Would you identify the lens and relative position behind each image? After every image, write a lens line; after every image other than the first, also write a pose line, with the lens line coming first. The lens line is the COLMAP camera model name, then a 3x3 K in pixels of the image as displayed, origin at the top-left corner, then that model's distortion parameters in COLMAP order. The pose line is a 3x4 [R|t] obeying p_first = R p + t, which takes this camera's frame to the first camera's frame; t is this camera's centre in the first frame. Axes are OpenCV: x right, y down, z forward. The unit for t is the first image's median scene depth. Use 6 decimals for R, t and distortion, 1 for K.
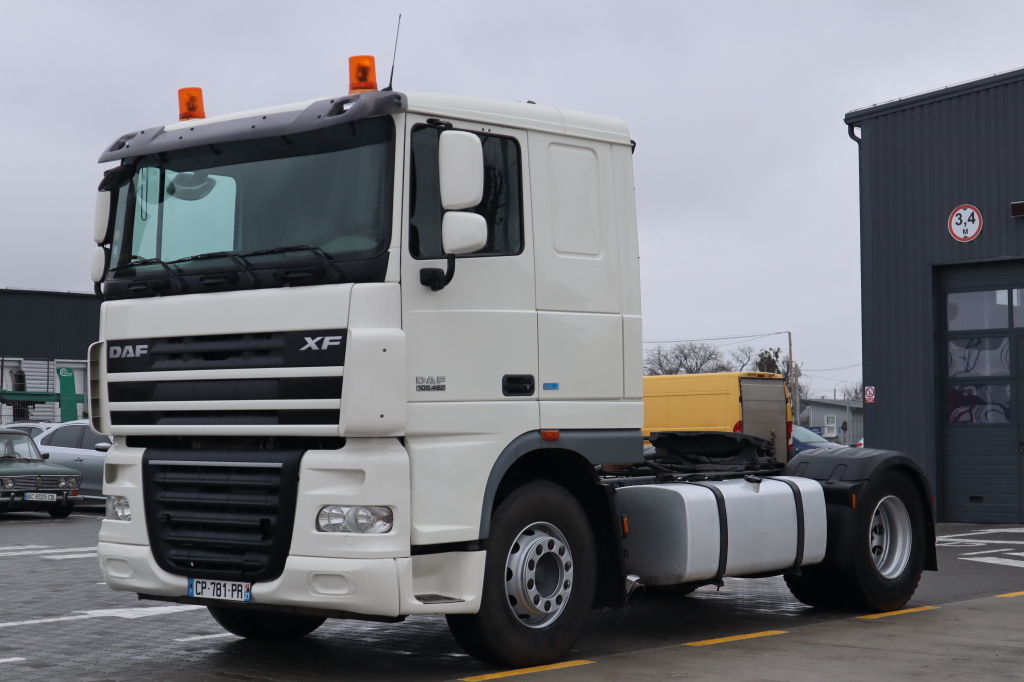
lens RADIAL K [[1880.6, 0, 511.0], [0, 1880.6, 335.5], [0, 0, 1]] dist [-0.020520, 0.000000]
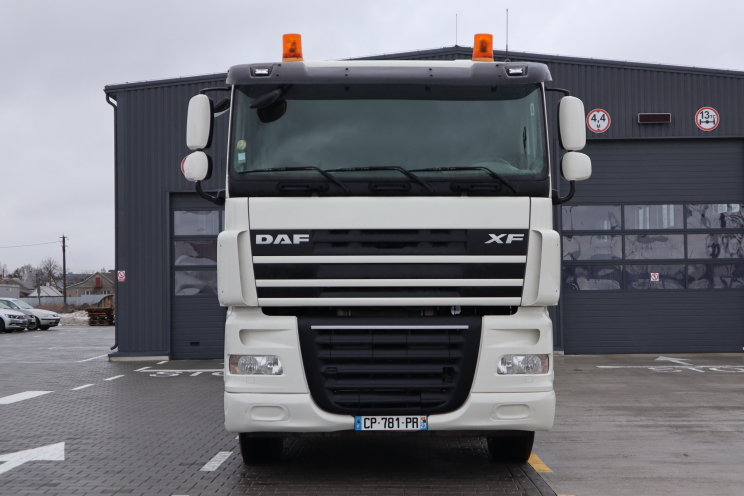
lens RADIAL K [[1194.4, 0, 373.8], [0, 1194.4, 250.5], [0, 0, 1]] dist [0.026866, 0.000000]
pose [[0.746497, 0.023393, 0.664977, -0.722305], [-0.029922, 0.999551, -0.001573, 0.016212], [-0.664715, -0.018724, 0.746862, 0.384444]]
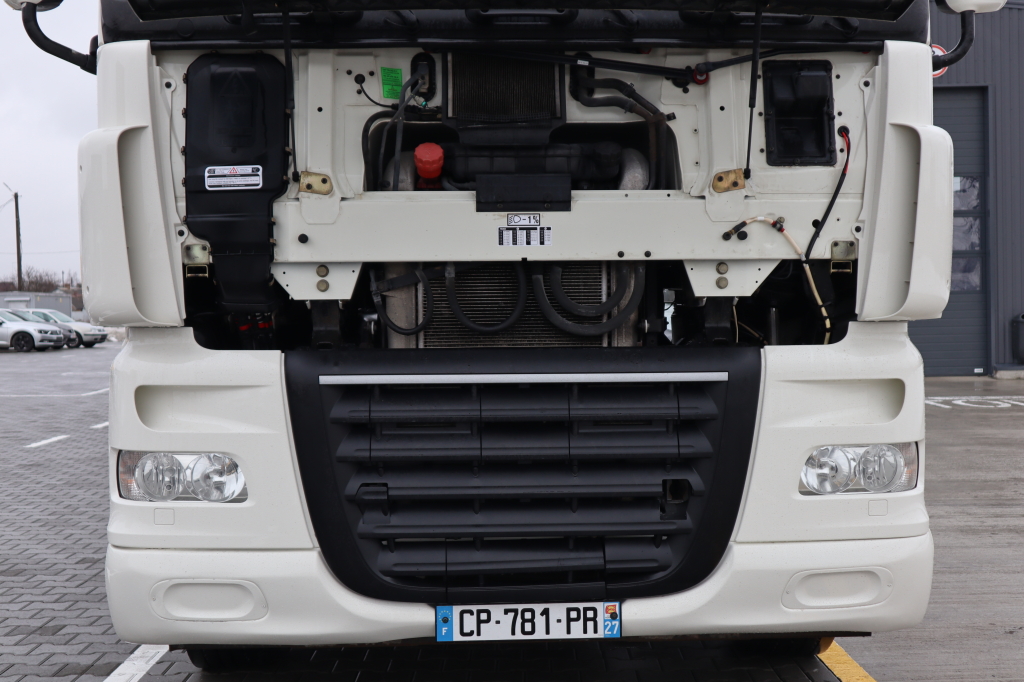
lens RADIAL K [[1280.9, 0, 512.3], [0, 1280.9, 341.1], [0, 0, 1]] dist [-0.018840, 0.000000]
pose [[0.730842, -0.025975, 0.682053, -0.395074], [-0.024432, 0.997640, 0.064173, 0.036120], [-0.682110, -0.063564, 0.728482, 0.750873]]
